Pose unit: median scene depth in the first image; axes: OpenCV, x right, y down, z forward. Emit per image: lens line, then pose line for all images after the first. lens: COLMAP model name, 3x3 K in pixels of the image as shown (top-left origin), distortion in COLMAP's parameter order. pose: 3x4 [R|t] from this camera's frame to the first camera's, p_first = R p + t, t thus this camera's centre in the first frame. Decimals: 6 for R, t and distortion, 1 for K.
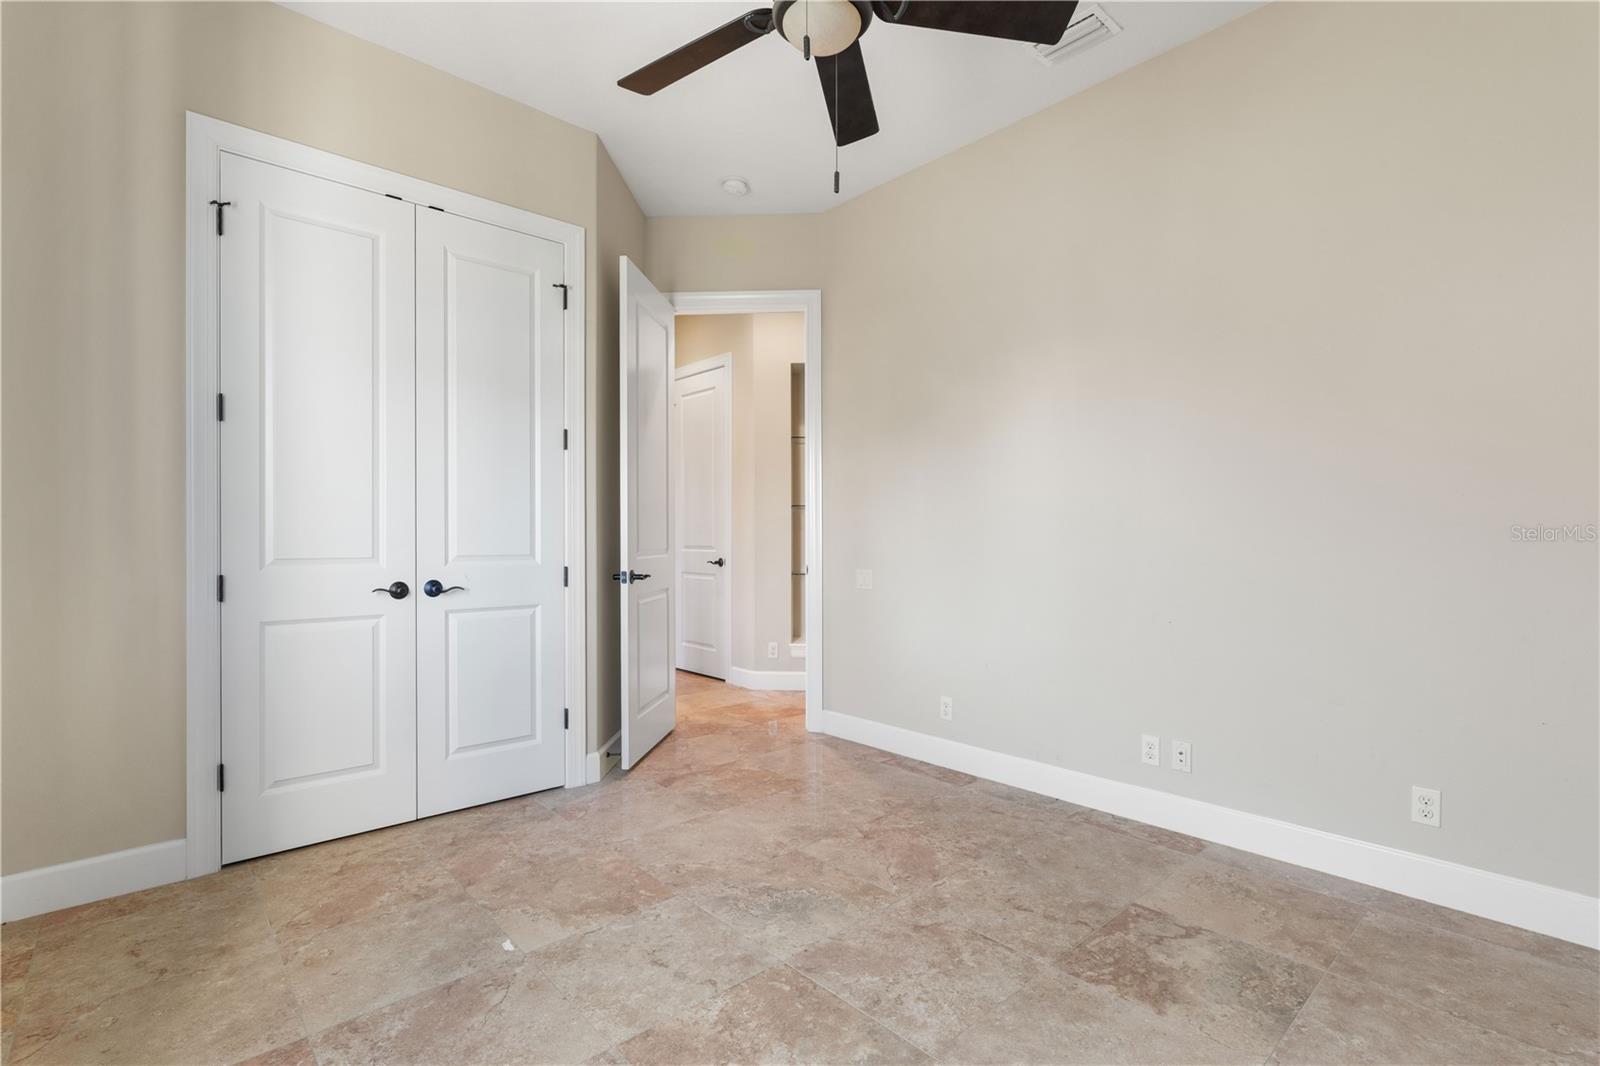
lens RADIAL K [[722.1, 0, 801.5], [0, 722.1, 533.0], [0, 0, 1]] dist [-0.006409, 0.001569]
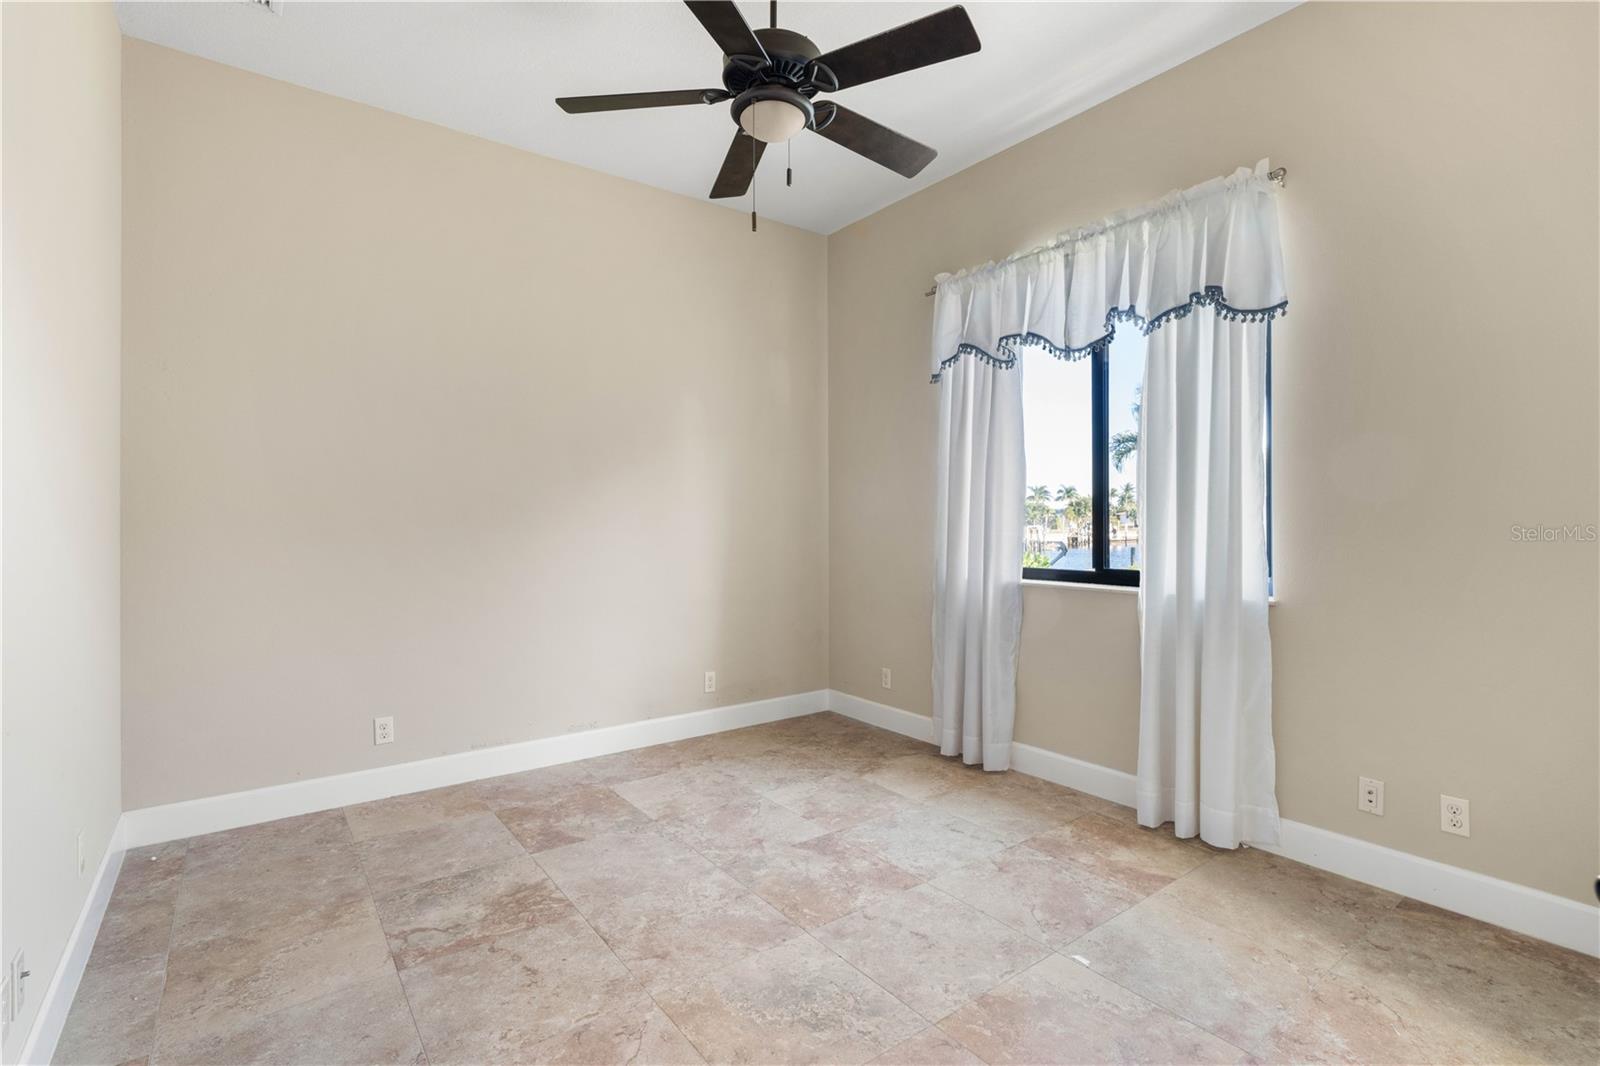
lens RADIAL K [[722.1, 0, 801.5], [0, 722.1, 533.0], [0, 0, 1]] dist [-0.006409, 0.001569]
pose [[-0.995473, 0.002353, 0.095011, -0.121143], [0.003526, 0.999920, 0.012171, -0.027486], [-0.094974, 0.012451, -0.995402, 2.039961]]
